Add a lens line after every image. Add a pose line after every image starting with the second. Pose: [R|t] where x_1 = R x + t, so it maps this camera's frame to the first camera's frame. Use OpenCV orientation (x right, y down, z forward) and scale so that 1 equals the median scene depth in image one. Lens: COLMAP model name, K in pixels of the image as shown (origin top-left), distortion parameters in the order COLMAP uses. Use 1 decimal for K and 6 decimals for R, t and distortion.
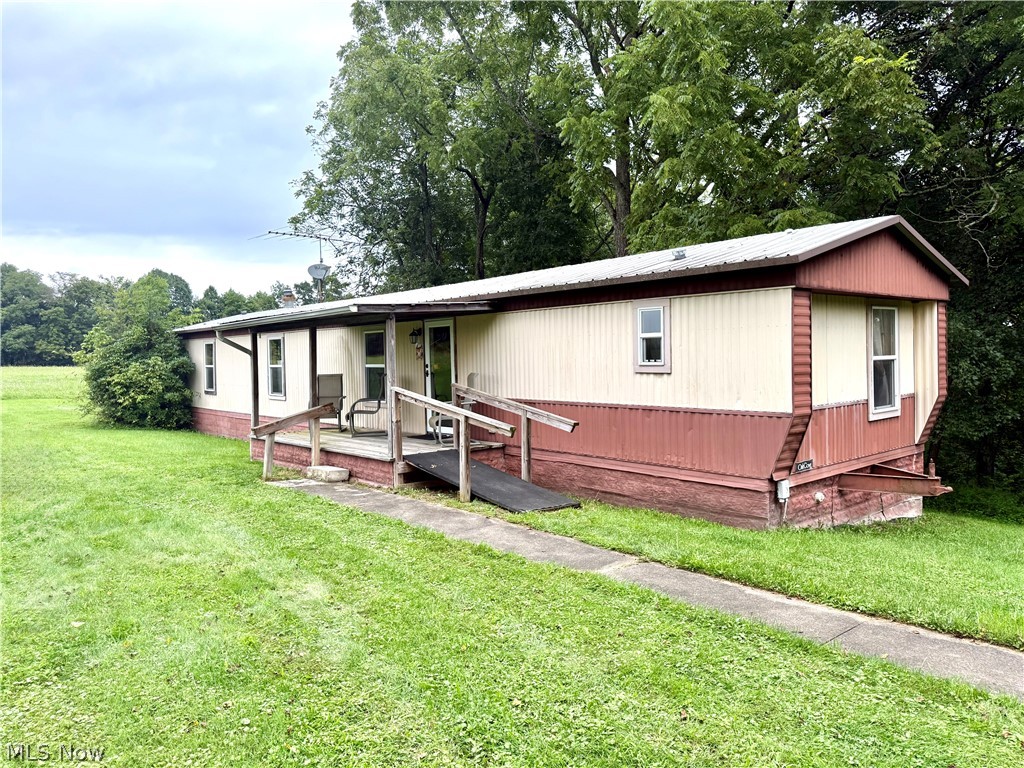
lens RADIAL K [[718.4, 0, 512.0], [0, 718.4, 384.0], [0, 0, 1]] dist [0.130181, -0.184516]
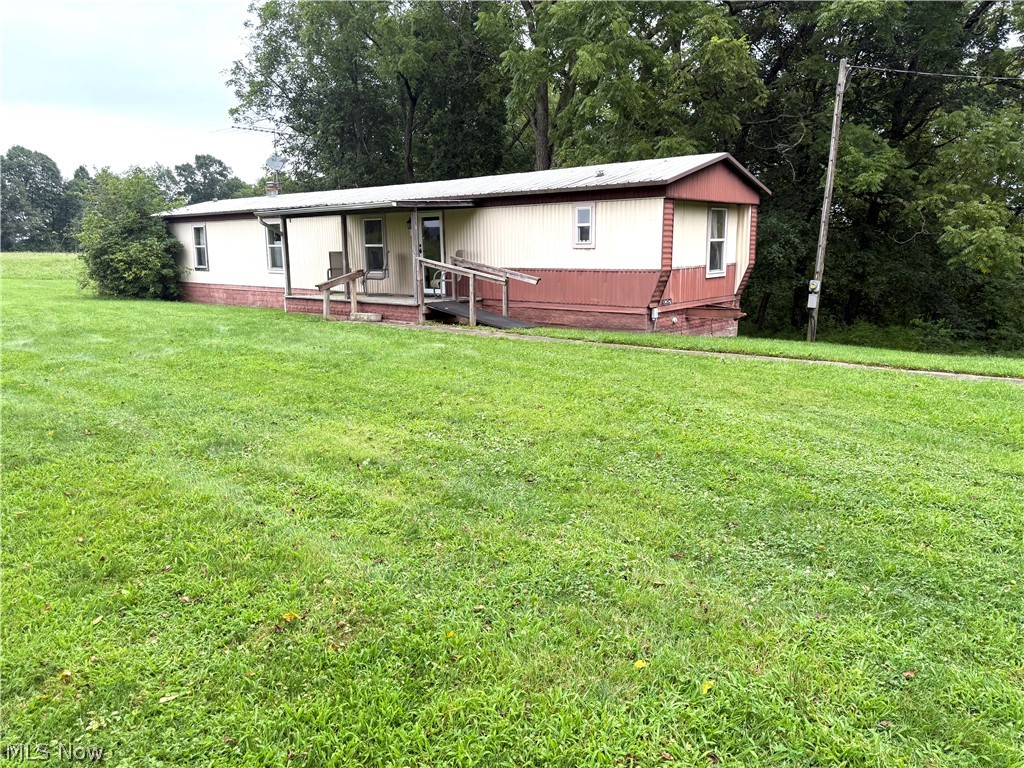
lens RADIAL K [[718.4, 0, 512.0], [0, 718.4, 384.0], [0, 0, 1]] dist [0.130181, -0.184516]
pose [[0.989496, -0.018934, 0.143318, -0.182923], [-0.002295, 0.989204, 0.146527, 0.043263], [-0.144545, -0.145316, 0.978770, -0.557331]]
